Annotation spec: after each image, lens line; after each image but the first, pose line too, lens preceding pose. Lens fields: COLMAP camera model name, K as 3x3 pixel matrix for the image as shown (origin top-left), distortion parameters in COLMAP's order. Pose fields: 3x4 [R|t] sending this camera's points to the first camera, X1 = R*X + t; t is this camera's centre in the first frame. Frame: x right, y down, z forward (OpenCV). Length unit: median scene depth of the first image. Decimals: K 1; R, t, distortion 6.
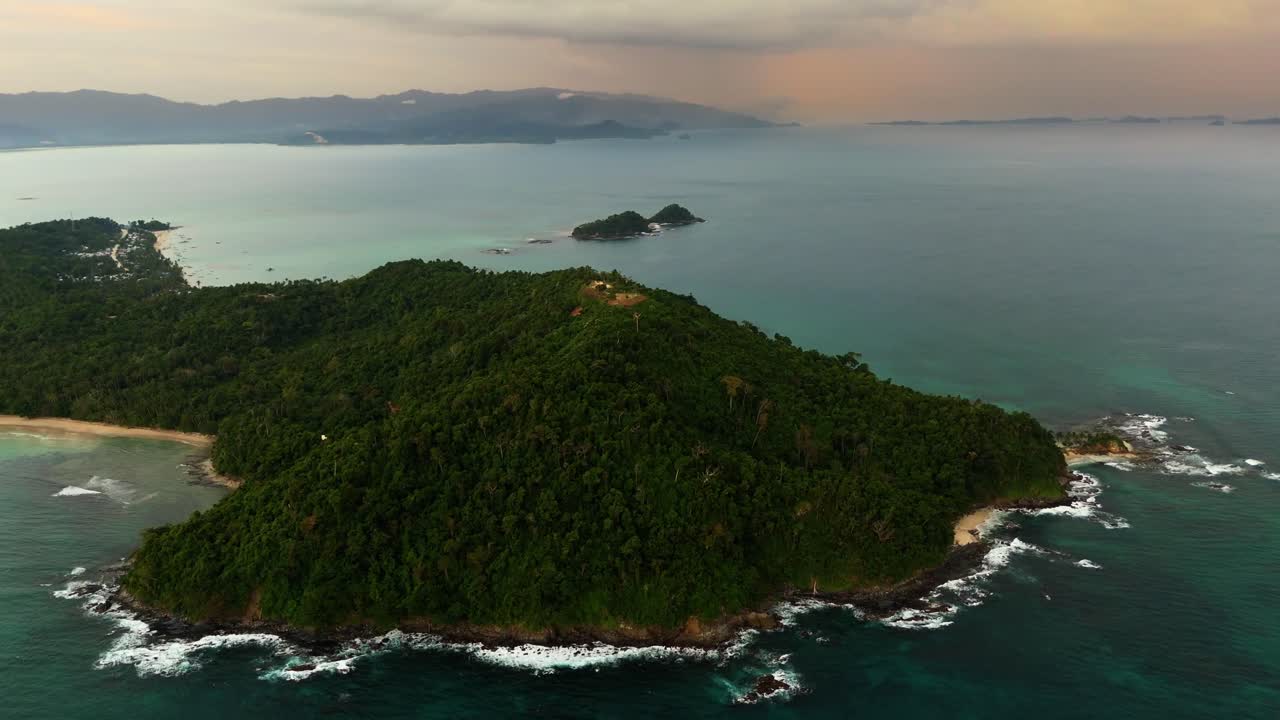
lens RADIAL K [[1612.2, 0, 646.0], [0, 1612.2, 359.5], [0, 0, 1]] dist [0.082587, 0.000000]
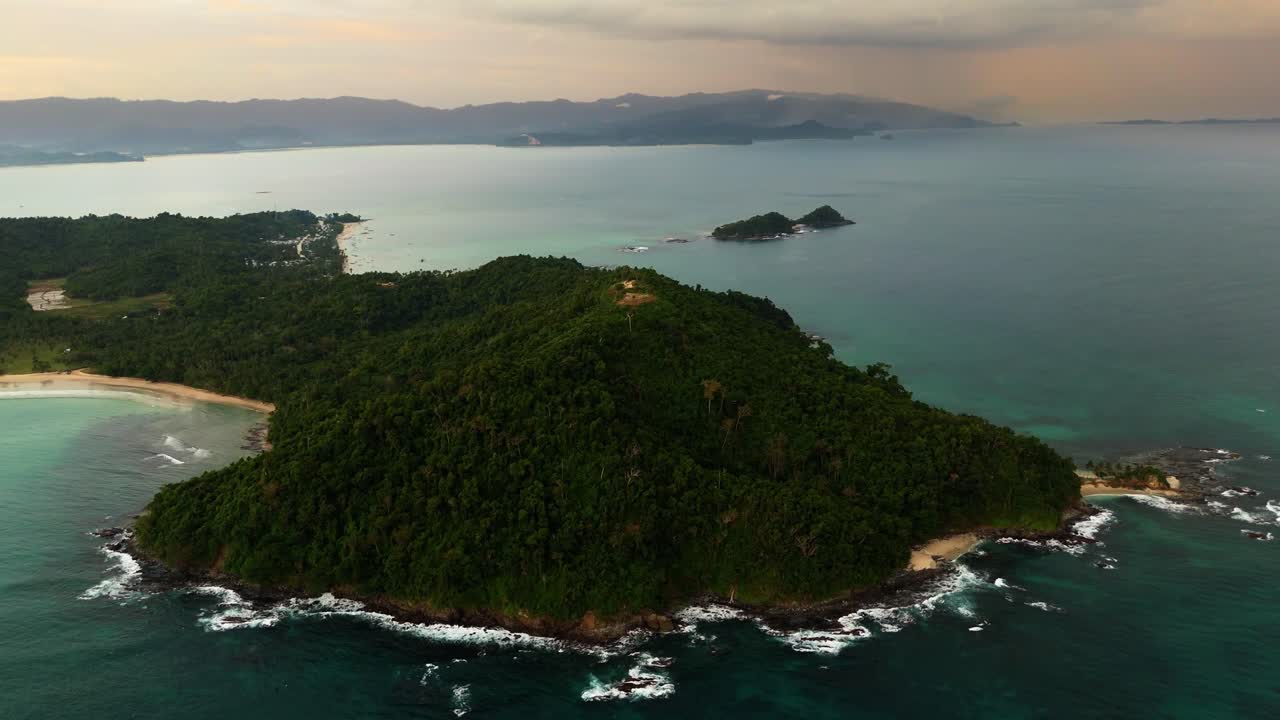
lens RADIAL K [[1612.2, 0, 720.4], [0, 1612.2, 349.9], [0, 0, 1]] dist [0.082587, 0.000000]
pose [[0.931101, 0.049238, -0.361424, 0.405567], [-0.049963, 0.998724, 0.007344, -0.015364], [0.361325, 0.011220, 0.932373, 0.066120]]
